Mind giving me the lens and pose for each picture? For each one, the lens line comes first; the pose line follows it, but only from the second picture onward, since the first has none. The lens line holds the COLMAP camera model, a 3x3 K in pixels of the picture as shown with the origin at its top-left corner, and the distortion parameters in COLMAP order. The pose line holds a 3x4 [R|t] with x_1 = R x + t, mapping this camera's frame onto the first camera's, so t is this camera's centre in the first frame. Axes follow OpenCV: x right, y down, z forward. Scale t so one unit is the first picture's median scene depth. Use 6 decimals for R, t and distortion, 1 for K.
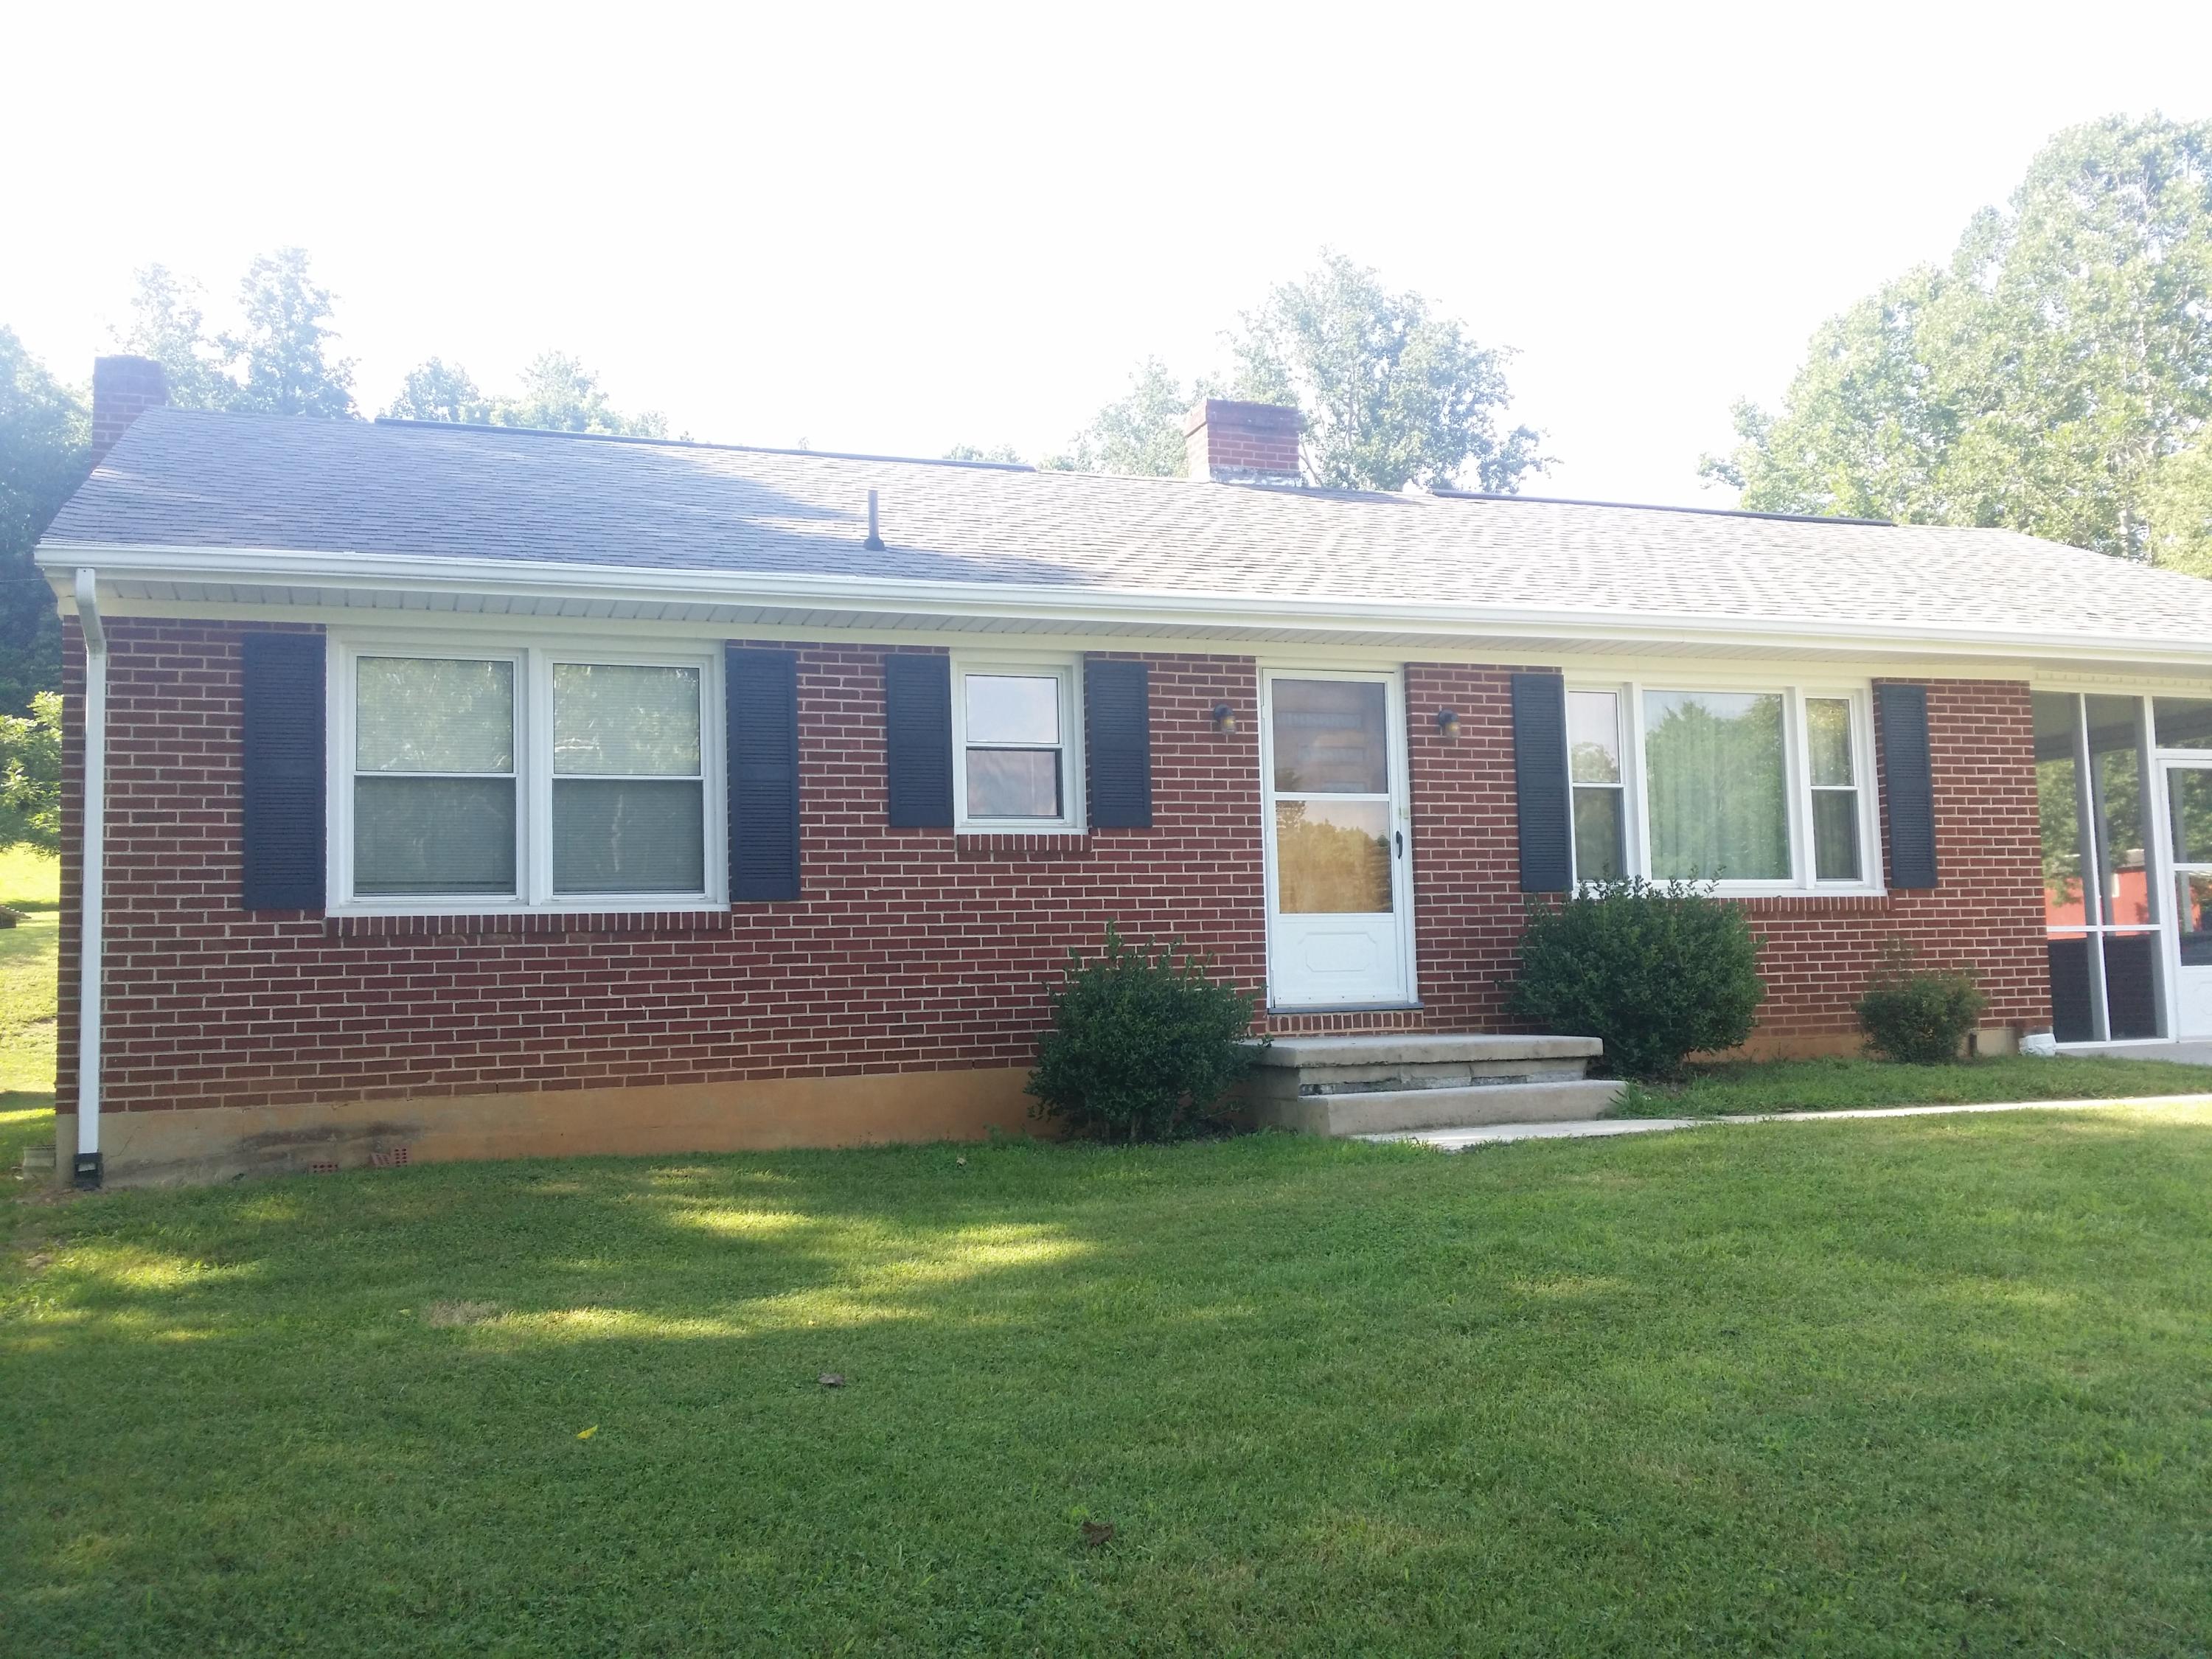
lens RADIAL K [[1947.5, 0, 1106.0], [0, 1947.5, 829.5], [0, 0, 1]] dist [0.133883, -0.245031]
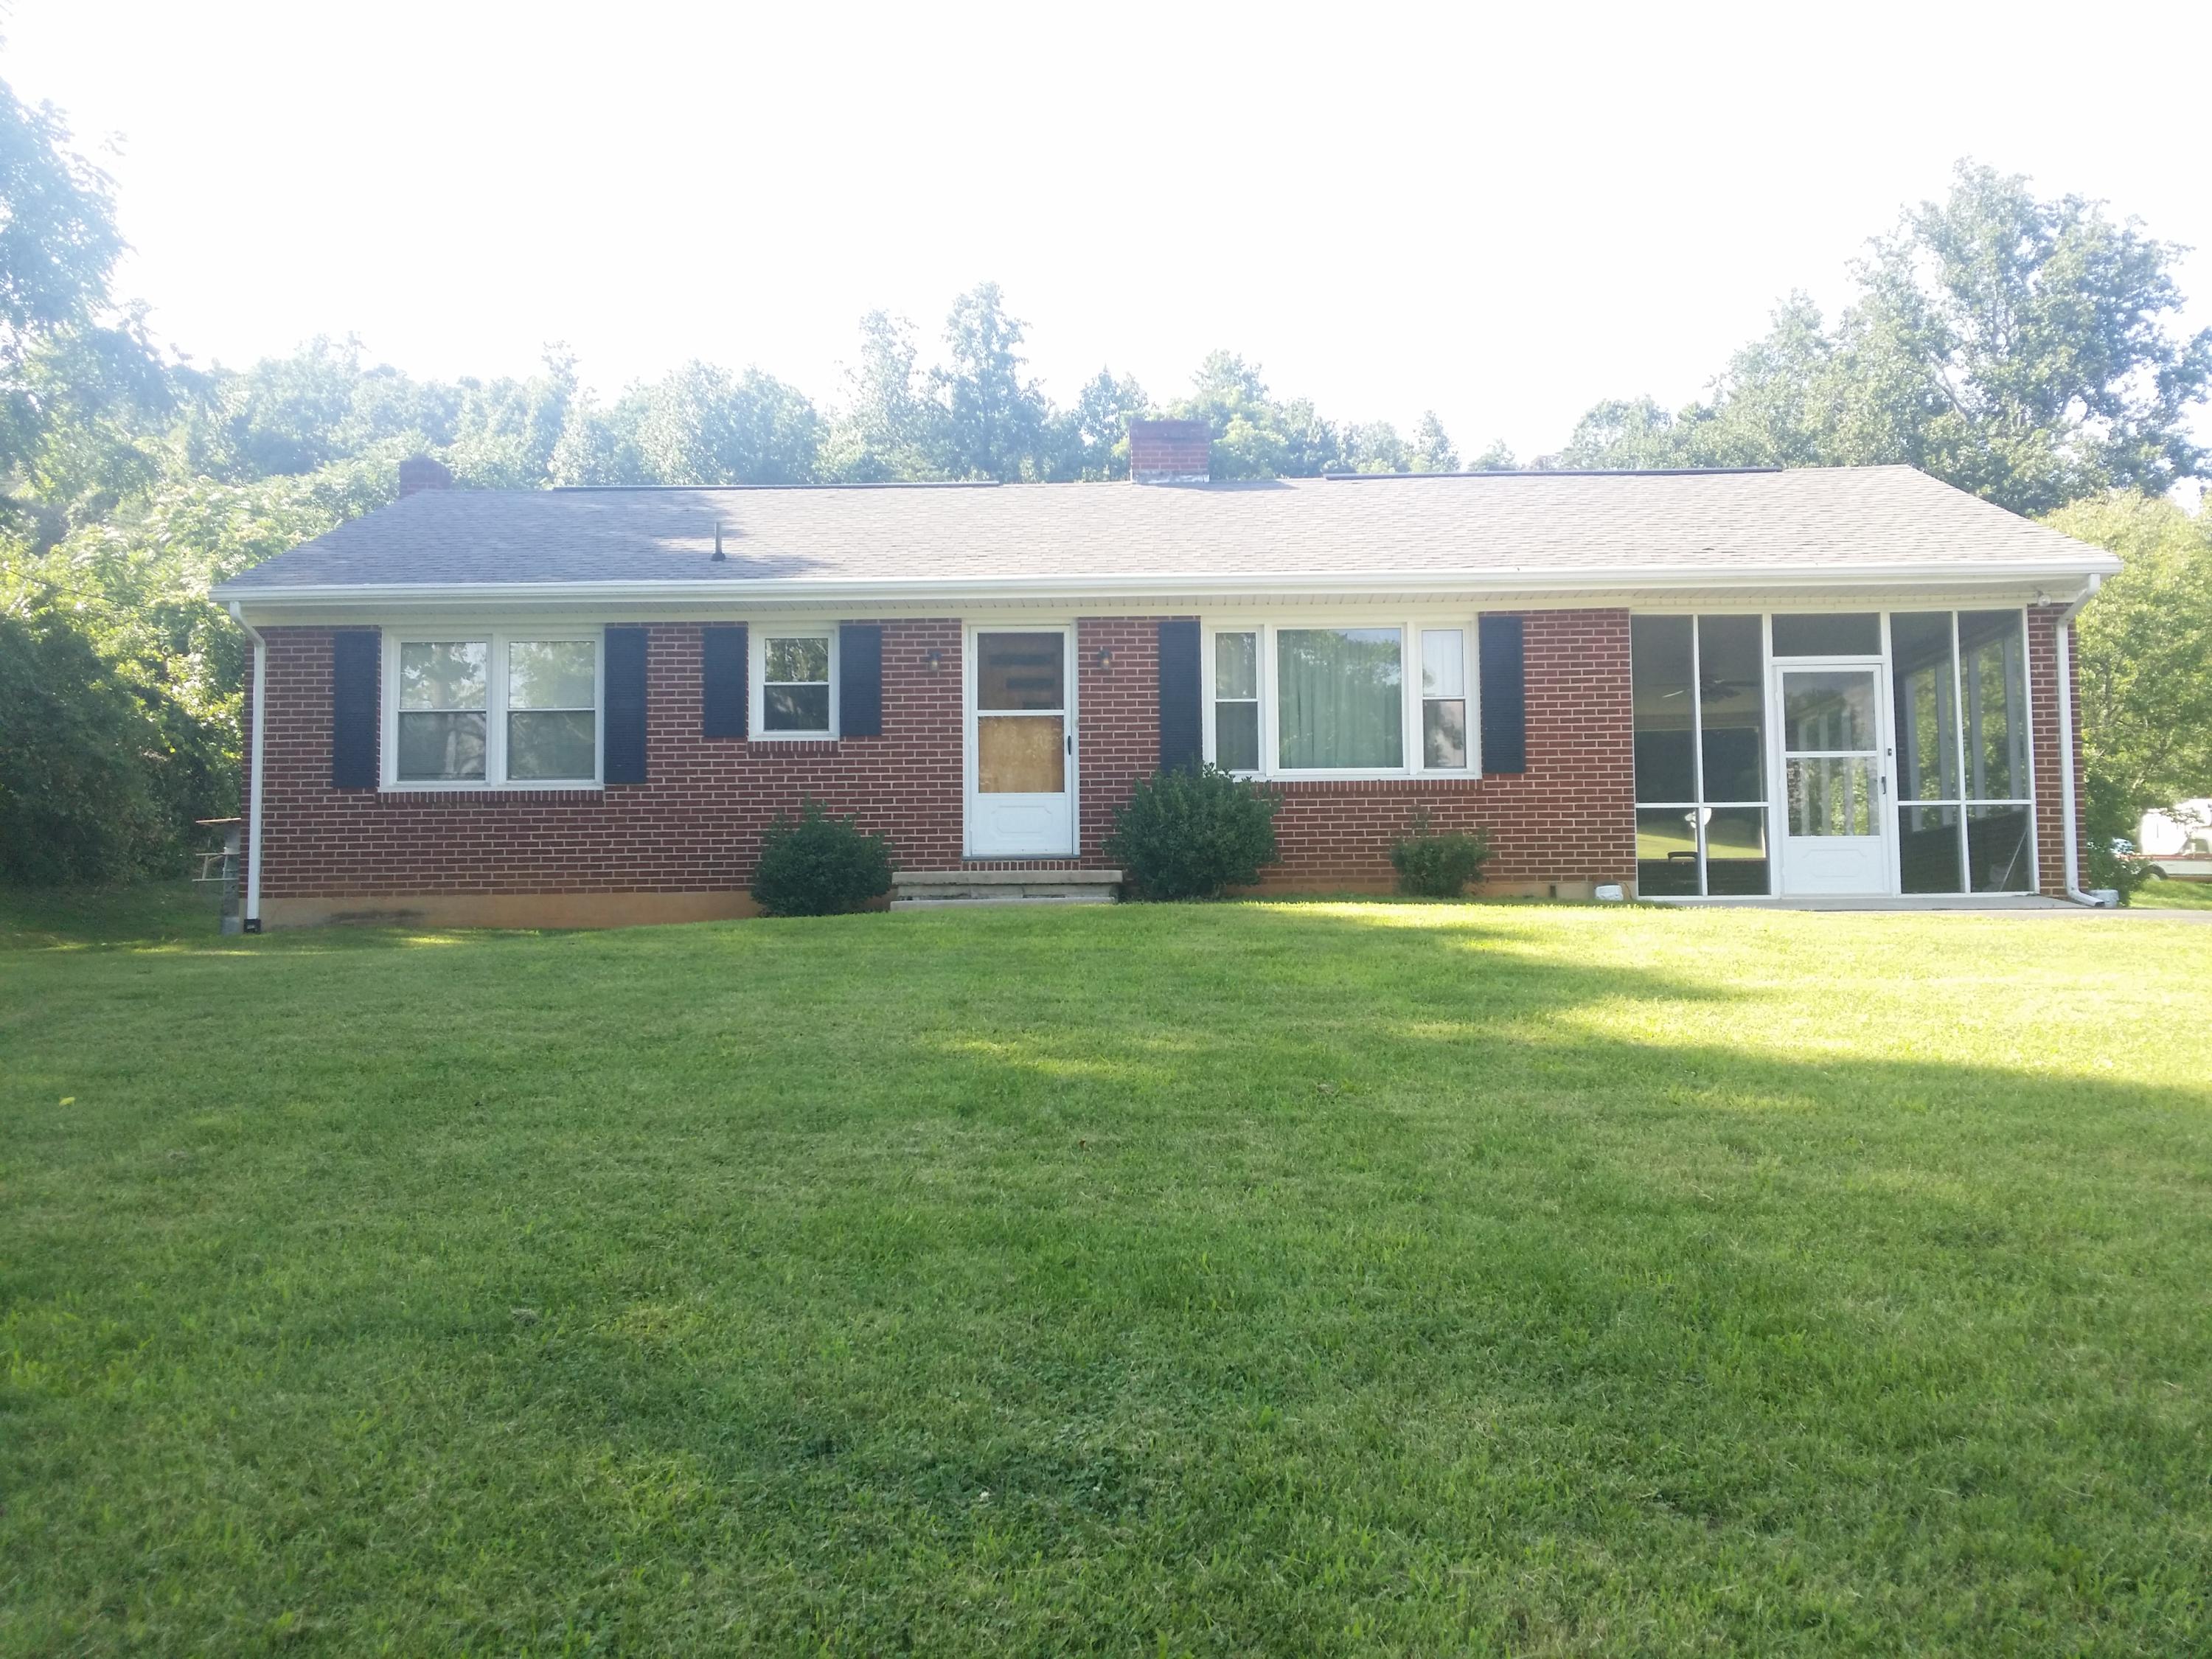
lens RADIAL K [[1947.5, 0, 1106.0], [0, 1947.5, 829.5], [0, 0, 1]] dist [0.133883, -0.245031]
pose [[0.928212, -0.006299, -0.371999, 0.737882], [0.012393, 0.999825, 0.013994, 0.052249], [0.371846, -0.017600, 0.928128, -0.332868]]
